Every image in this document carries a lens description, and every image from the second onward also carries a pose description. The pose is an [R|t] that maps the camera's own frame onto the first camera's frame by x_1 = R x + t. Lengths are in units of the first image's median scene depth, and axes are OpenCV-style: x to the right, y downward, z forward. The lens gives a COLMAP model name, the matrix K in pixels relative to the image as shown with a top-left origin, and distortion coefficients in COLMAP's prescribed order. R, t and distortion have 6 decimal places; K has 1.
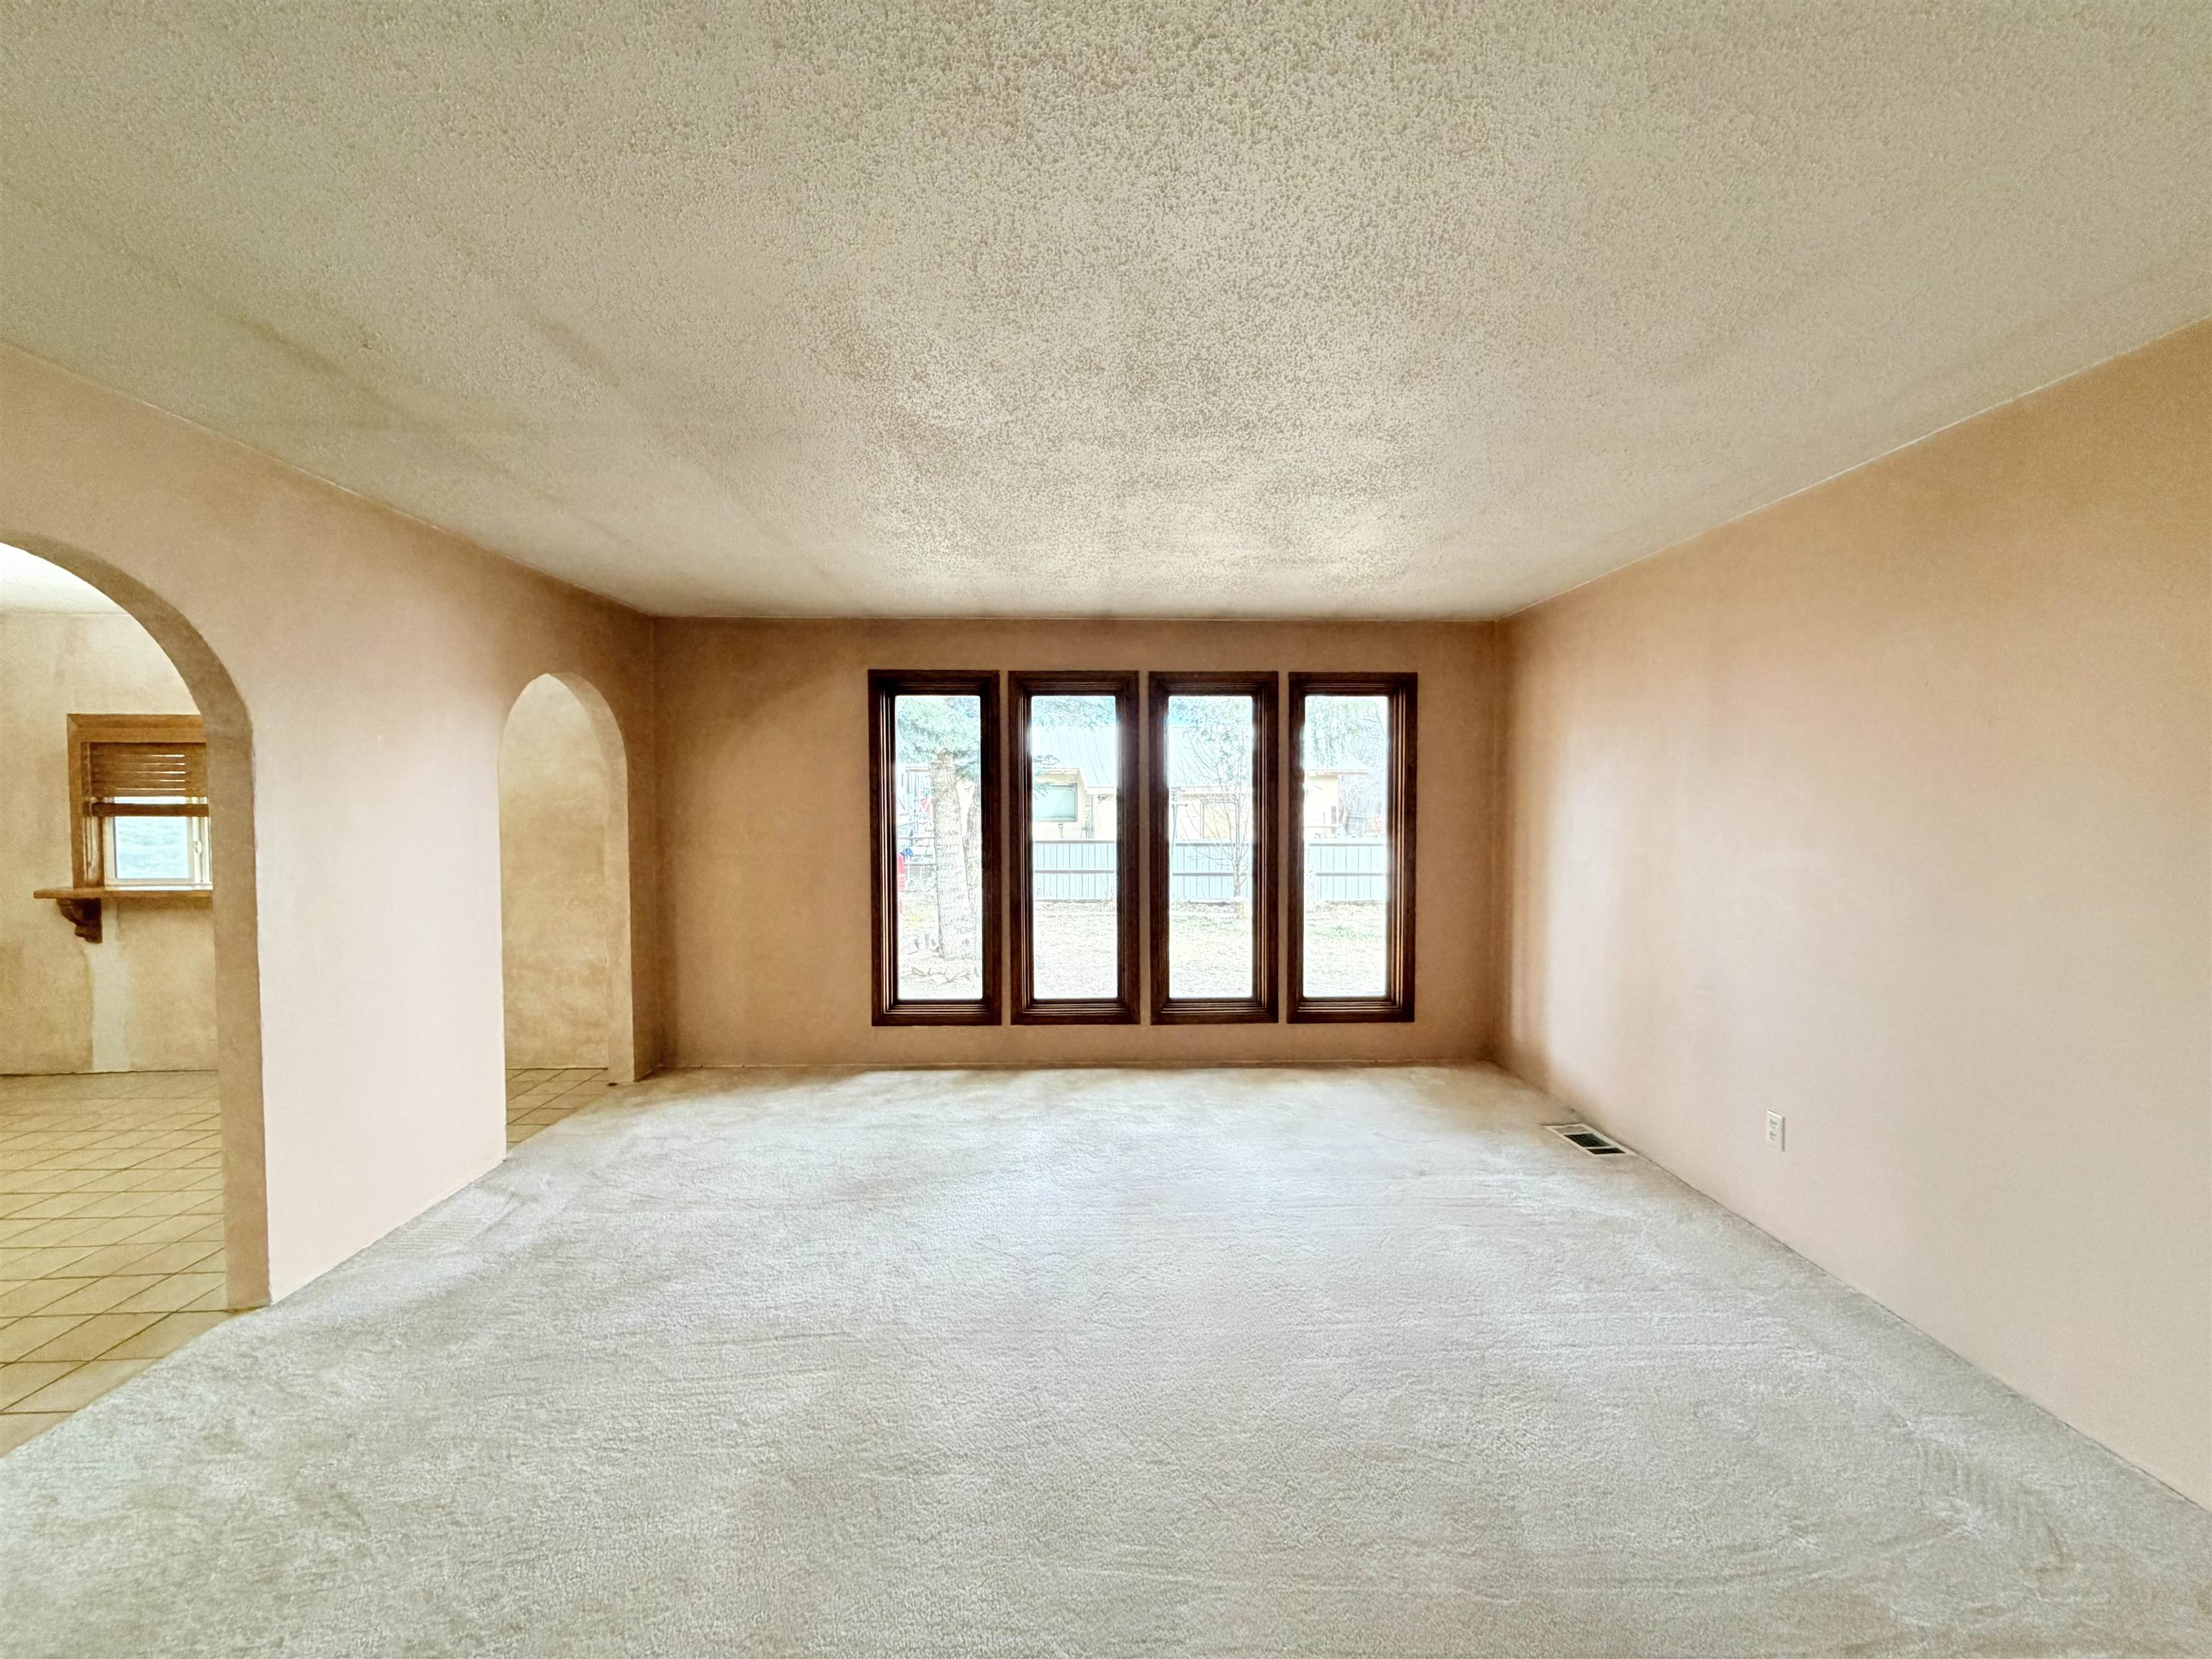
lens RADIAL K [[883.1, 0, 1104.5], [0, 883.1, 830.9], [0, 0, 1]] dist [0.002761, -0.000052]
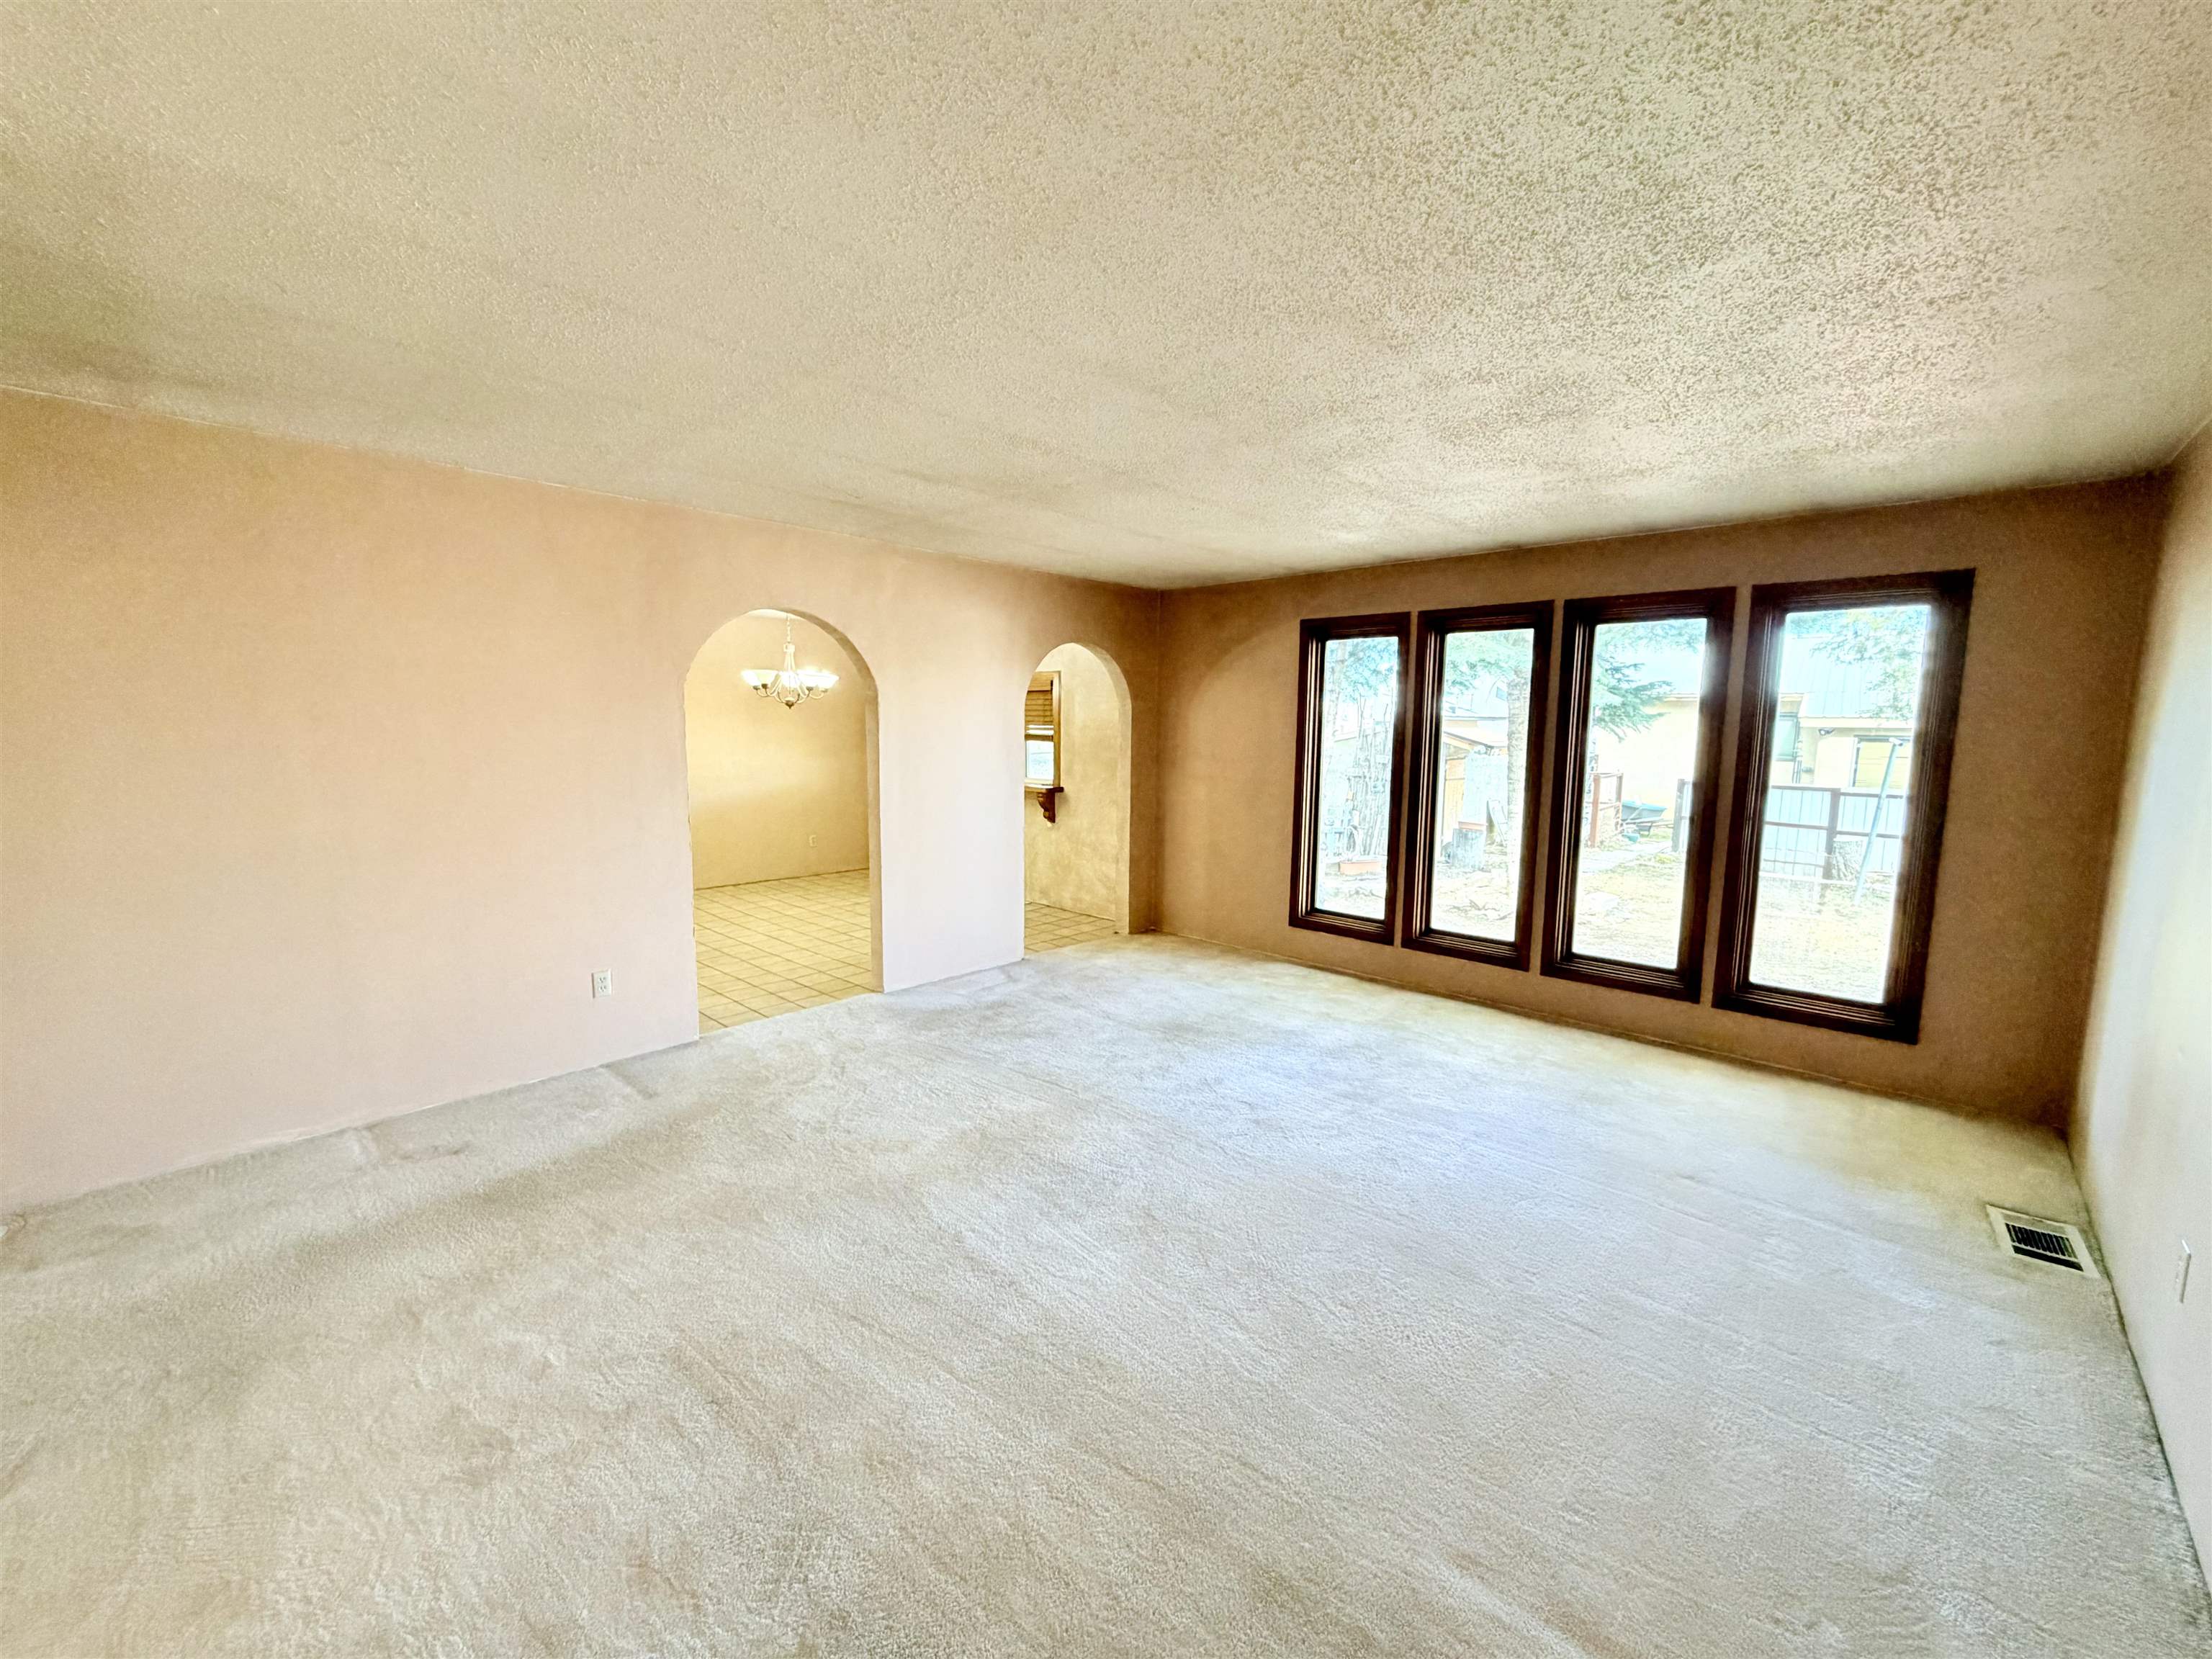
lens RADIAL K [[883.1, 0, 1104.5], [0, 883.1, 830.9], [0, 0, 1]] dist [0.002761, -0.000052]
pose [[0.710683, 0.095679, -0.696975, 0.386058], [-0.037475, 0.994451, 0.098303, -0.013024], [0.702513, -0.043743, 0.710325, -0.009345]]
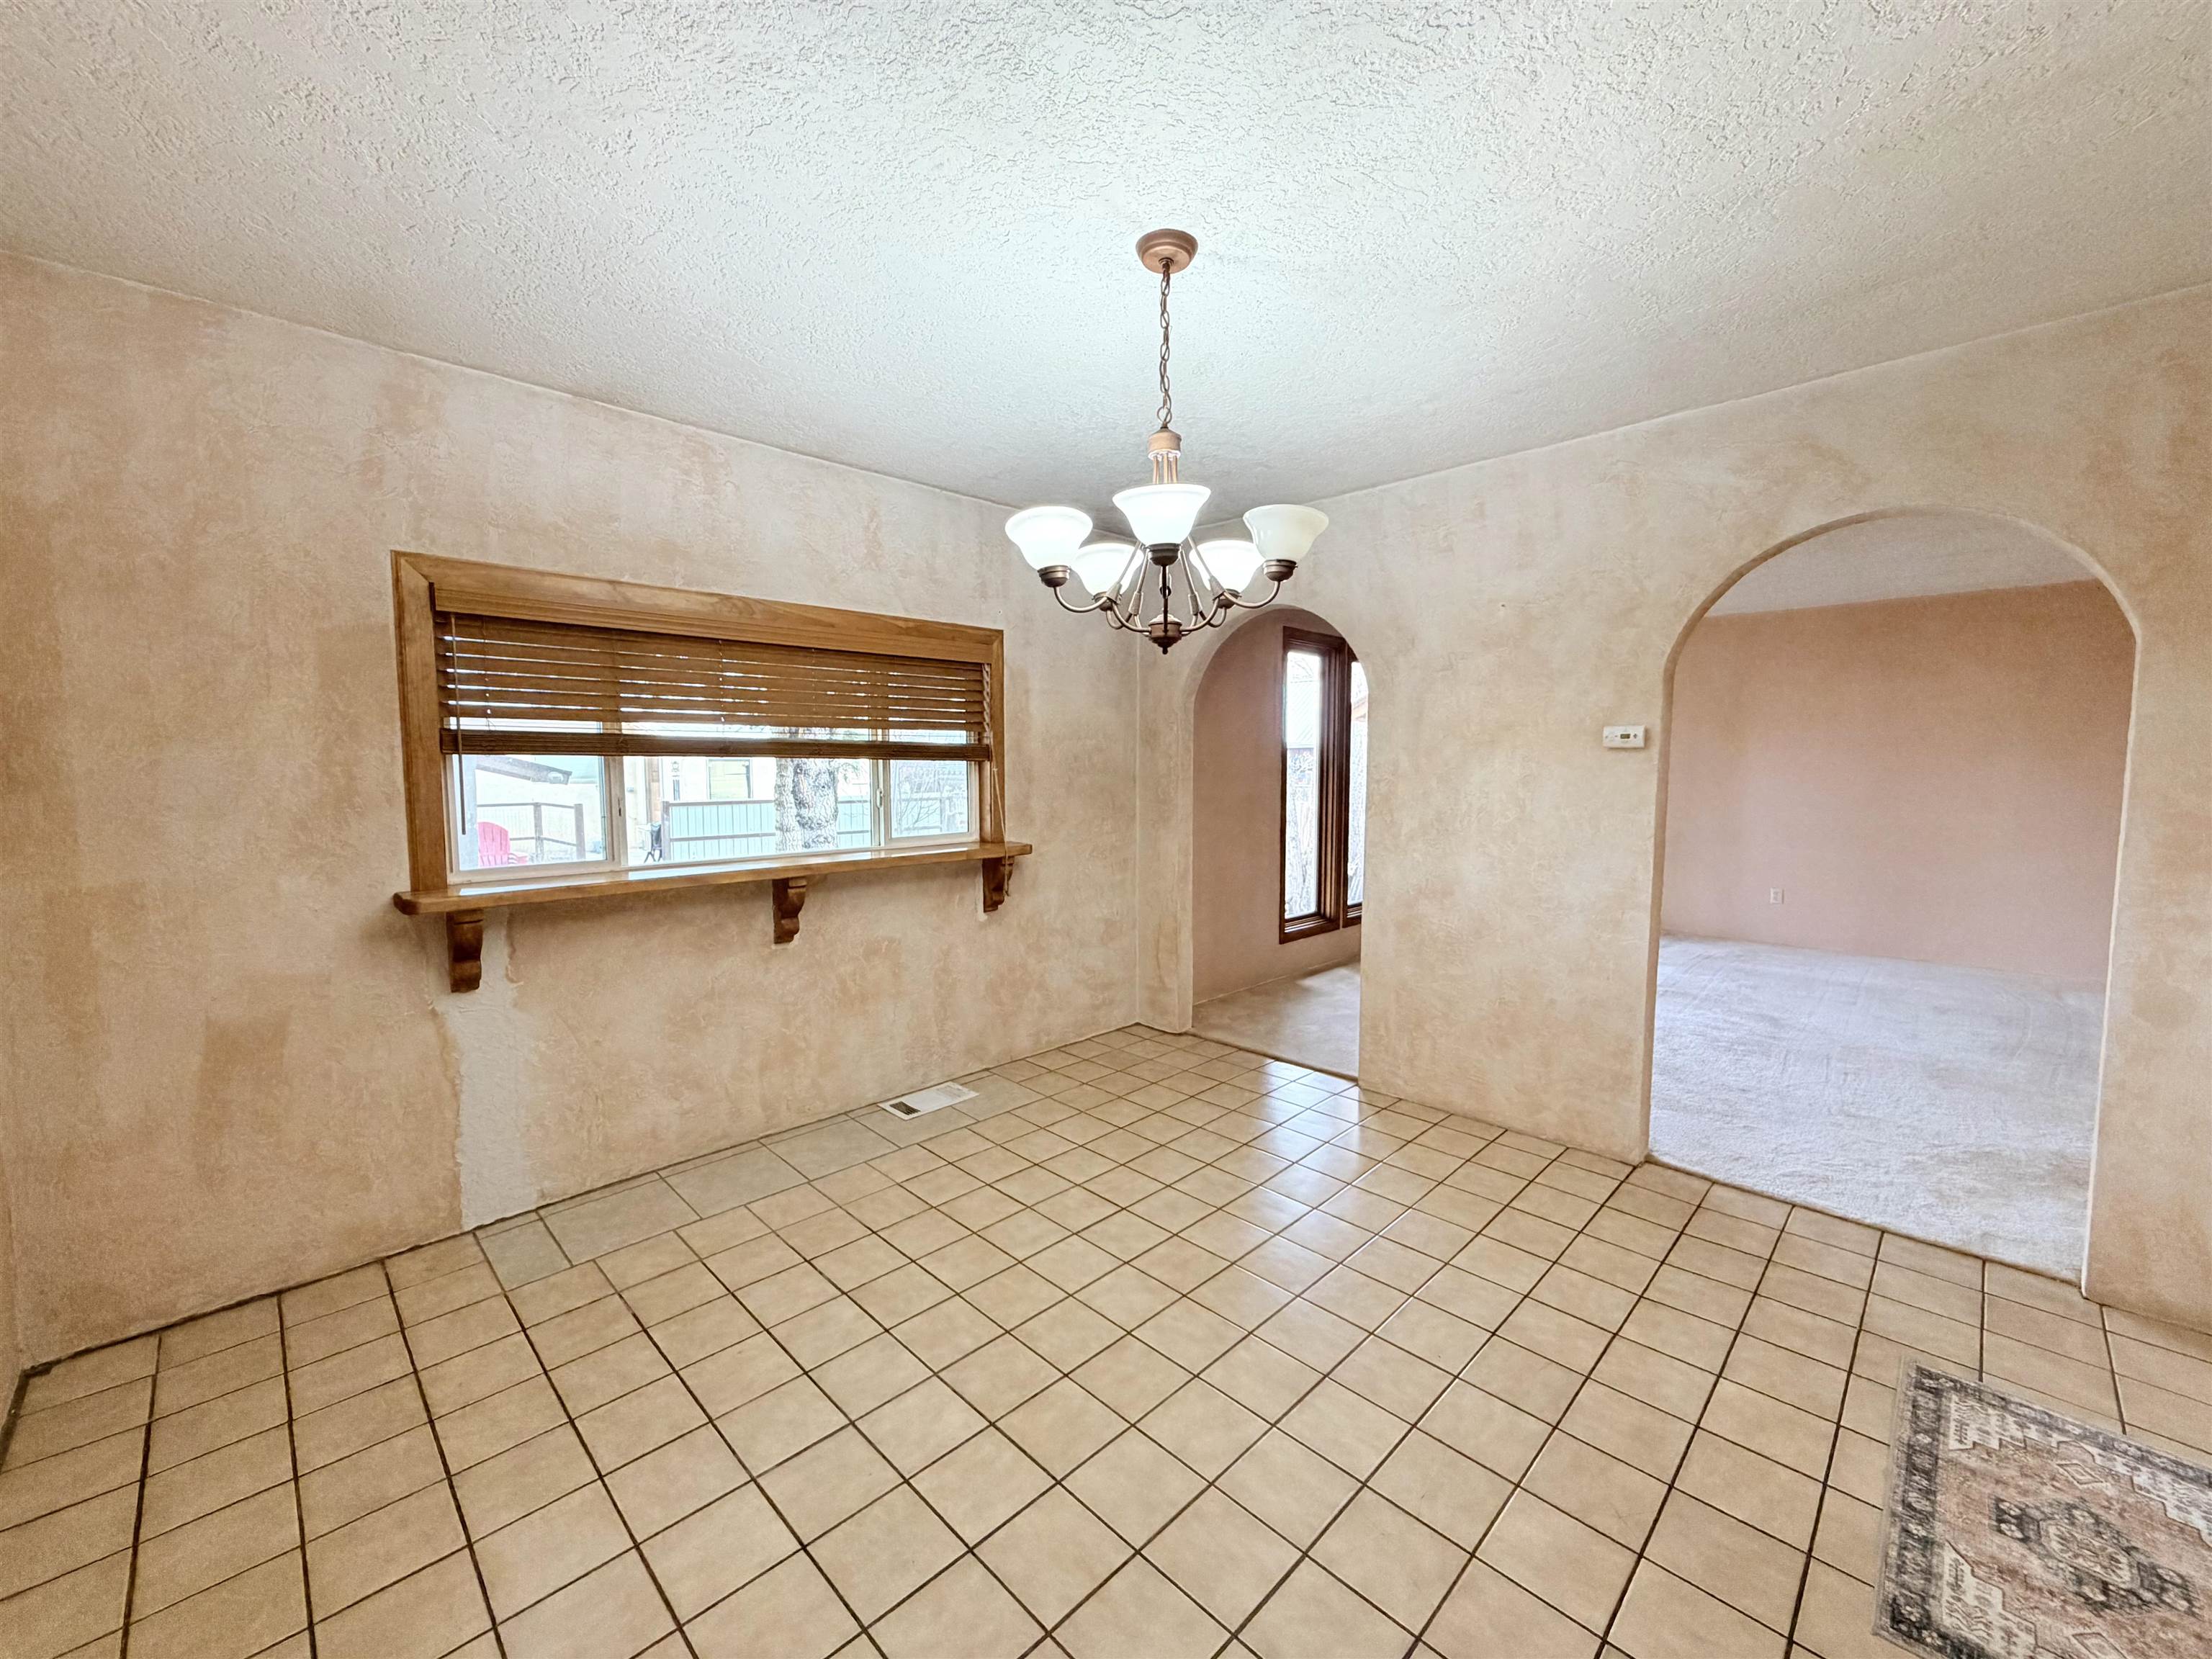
lens RADIAL K [[879.2, 0, 1103.8], [0, 879.2, 830.9], [0, 0, 1]] dist [0.000351, -0.000404]
pose [[0.725131, -0.053075, 0.686562, -1.229687], [0.025132, 0.998401, 0.050637, 0.012813], [-0.688152, -0.019464, 0.725306, 0.355692]]
